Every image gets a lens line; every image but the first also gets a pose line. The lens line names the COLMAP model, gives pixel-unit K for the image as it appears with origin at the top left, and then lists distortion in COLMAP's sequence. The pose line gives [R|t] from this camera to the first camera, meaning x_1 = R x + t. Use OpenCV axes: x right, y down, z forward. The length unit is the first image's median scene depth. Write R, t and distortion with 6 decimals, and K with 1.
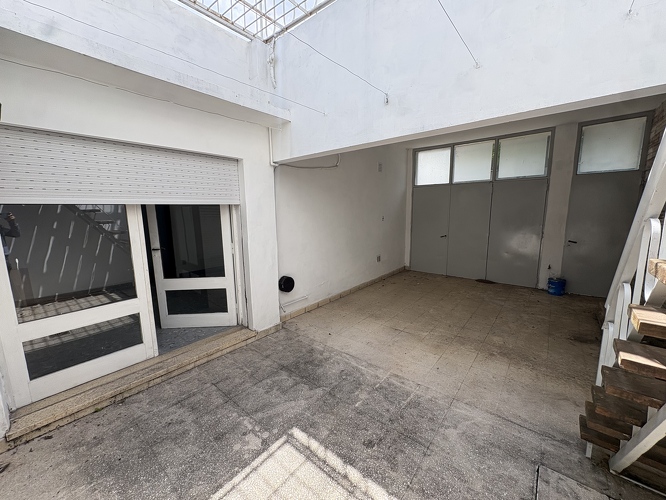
lens RADIAL K [[265.3, 0, 332.7], [0, 265.3, 249.0], [0, 0, 1]] dist [-0.000168, 0.000201]
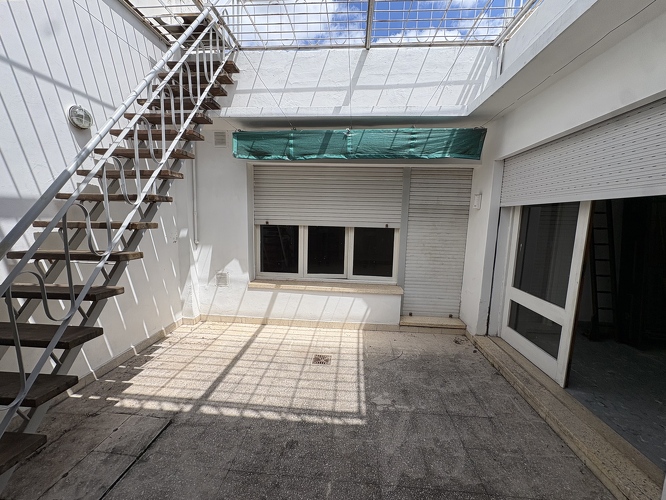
lens RADIAL K [[265.3, 0, 332.5], [0, 265.3, 250.8], [0, 0, 1]] dist [-0.000168, 0.000201]
pose [[-0.815209, 0.069981, -0.574923, 0.350748], [-0.097093, 0.962111, 0.254784, -0.137620], [0.570970, 0.263523, -0.777528, 1.108769]]
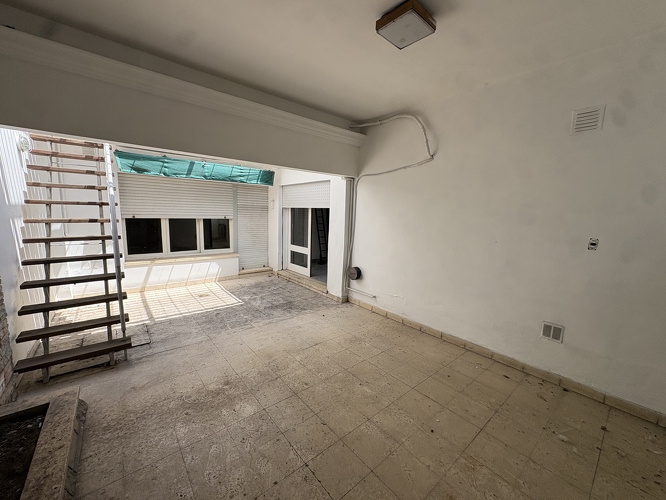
lens RADIAL K [[265.3, 0, 333.1], [0, 265.3, 247.7], [0, 0, 1]] dist [-0.000168, 0.000201]
pose [[-0.179322, 0.141683, -0.973535, 1.380895], [-0.172493, 0.969717, 0.172900, -0.238948], [0.968550, 0.198933, -0.149452, 1.450776]]
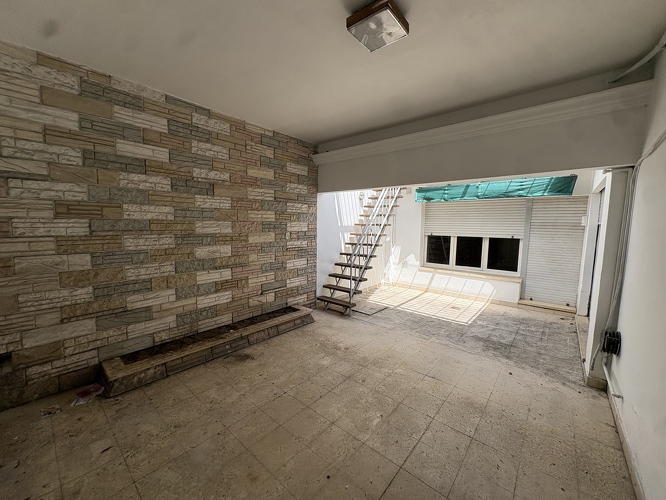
lens RADIAL K [[265.3, 0, 333.7], [0, 265.3, 247.0], [0, 0, 1]] dist [-0.000168, 0.000201]
pose [[-0.999932, 0.000166, 0.011661, 0.684207], [0.002876, 0.972522, 0.232794, -0.341618], [-0.011302, 0.232812, -0.972456, 2.176553]]
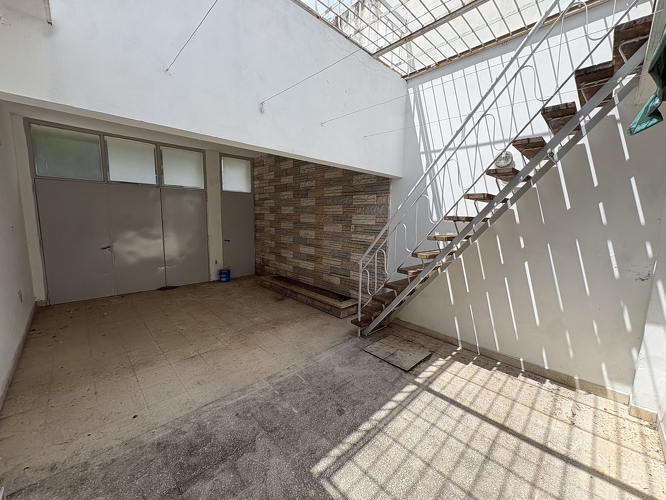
lens RADIAL K [[265.3, 0, 333.1], [0, 265.3, 248.5], [0, 0, 1]] dist [-0.000168, 0.000201]
pose [[0.104623, -0.105977, 0.988849, -0.659932], [0.124419, 0.987889, 0.092710, -0.077880], [-0.986699, 0.113332, 0.116541, 0.543448]]
